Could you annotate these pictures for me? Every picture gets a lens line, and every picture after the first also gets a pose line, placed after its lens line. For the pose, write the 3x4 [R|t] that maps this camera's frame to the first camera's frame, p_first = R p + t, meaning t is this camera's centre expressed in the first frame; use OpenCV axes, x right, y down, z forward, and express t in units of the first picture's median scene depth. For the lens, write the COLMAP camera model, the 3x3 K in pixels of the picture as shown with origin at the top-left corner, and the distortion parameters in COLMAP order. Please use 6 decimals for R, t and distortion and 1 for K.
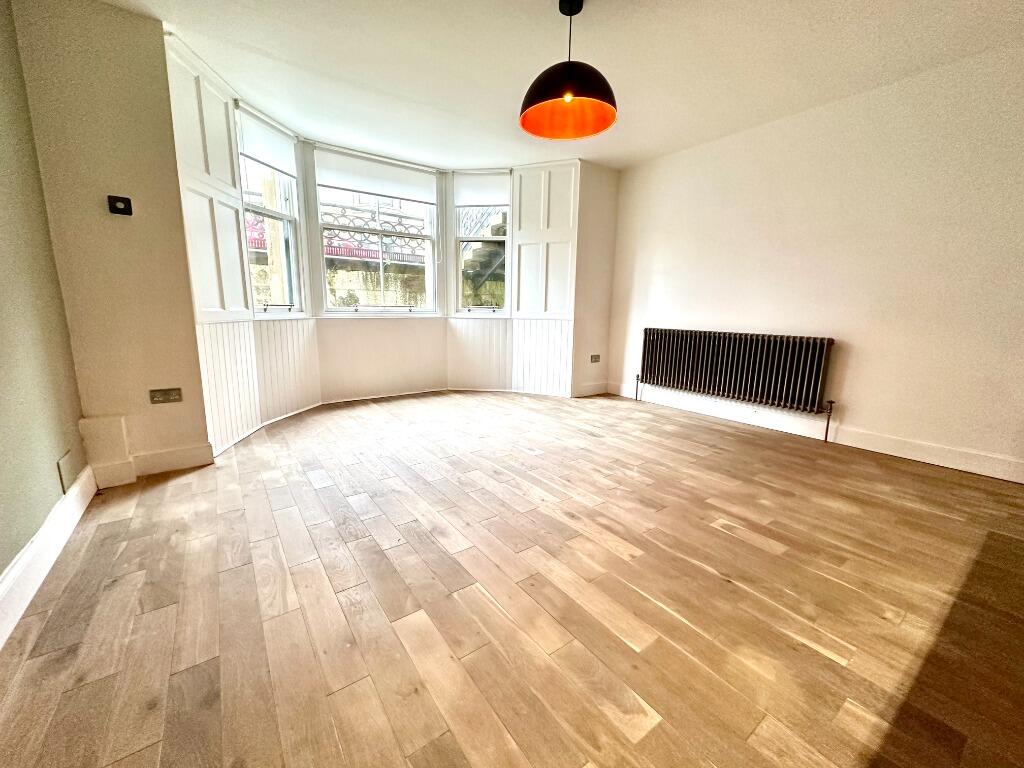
lens RADIAL K [[406.3, 0, 511.0], [0, 406.3, 382.3], [0, 0, 1]] dist [-0.000687, 0.000421]
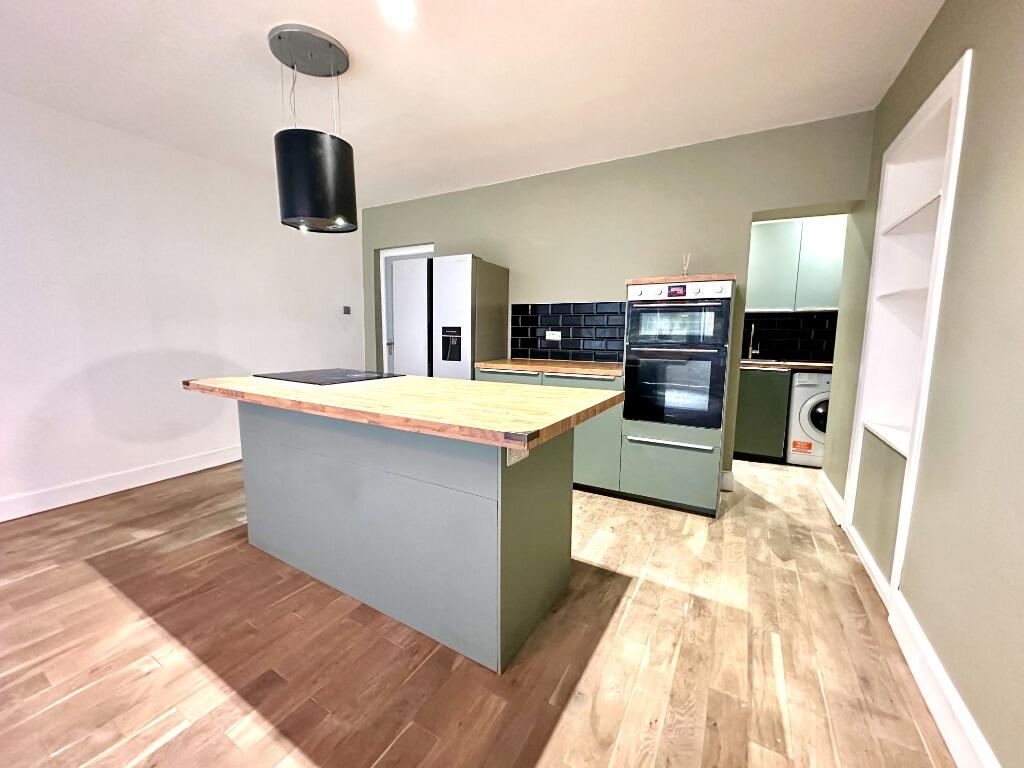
lens RADIAL K [[406.3, 0, 510.7], [0, 406.3, 381.2], [0, 0, 1]] dist [-0.000687, 0.000421]
pose [[-0.409327, -0.129681, 0.903125, -0.171841], [0.151568, 0.966429, 0.207467, -0.122920], [-0.899710, 0.221806, -0.375930, 0.226558]]
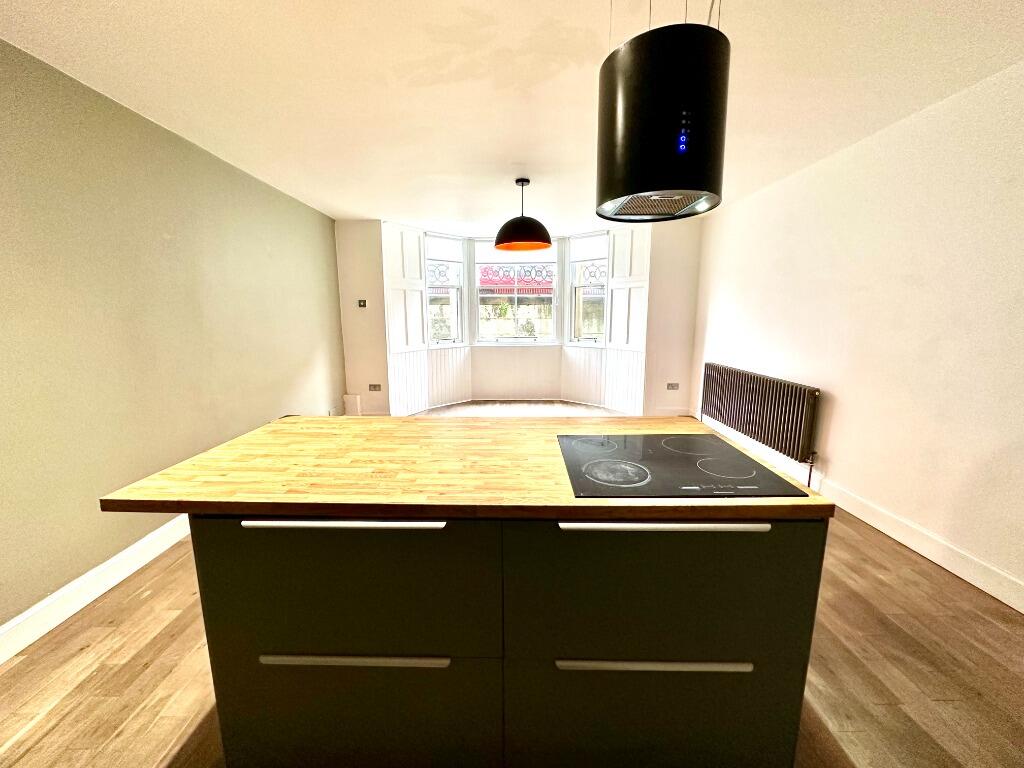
lens RADIAL K [[406.3, 0, 511.9], [0, 406.3, 383.9], [0, 0, 1]] dist [-0.000687, 0.000421]
pose [[0.808808, 0.084657, -0.581947, 1.021895], [-0.090255, 0.995729, 0.019411, -0.097787], [0.581105, 0.036824, 0.812995, -0.334222]]
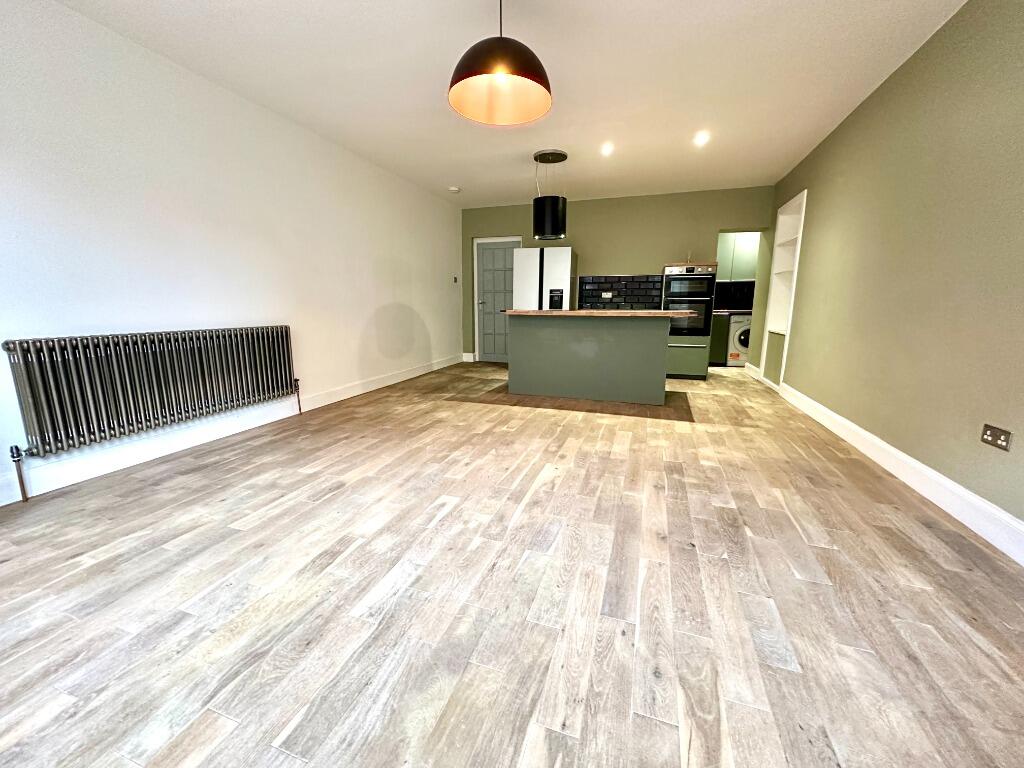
lens RADIAL K [[406.3, 0, 510.6], [0, 406.3, 381.6], [0, 0, 1]] dist [-0.000687, 0.000421]
pose [[-0.574243, -0.166019, 0.801675, -0.673137], [0.137521, 0.945748, 0.294362, -0.277898], [-0.807052, 0.279283, -0.520258, 1.506142]]
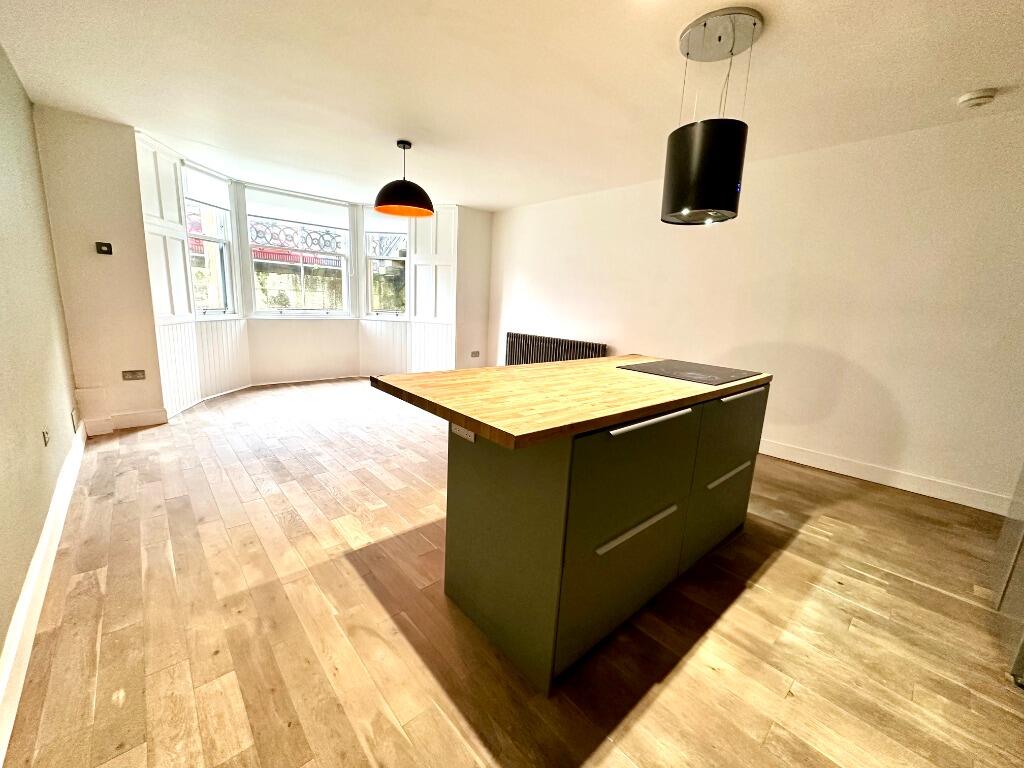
lens RADIAL K [[406.3, 0, 510.0], [0, 406.3, 382.1], [0, 0, 1]] dist [-0.000687, 0.000421]
pose [[0.993473, 0.011080, 0.113527, 0.350423], [-0.013102, 0.999768, 0.017083, 0.016139], [-0.113312, -0.018459, 0.993388, -0.641615]]
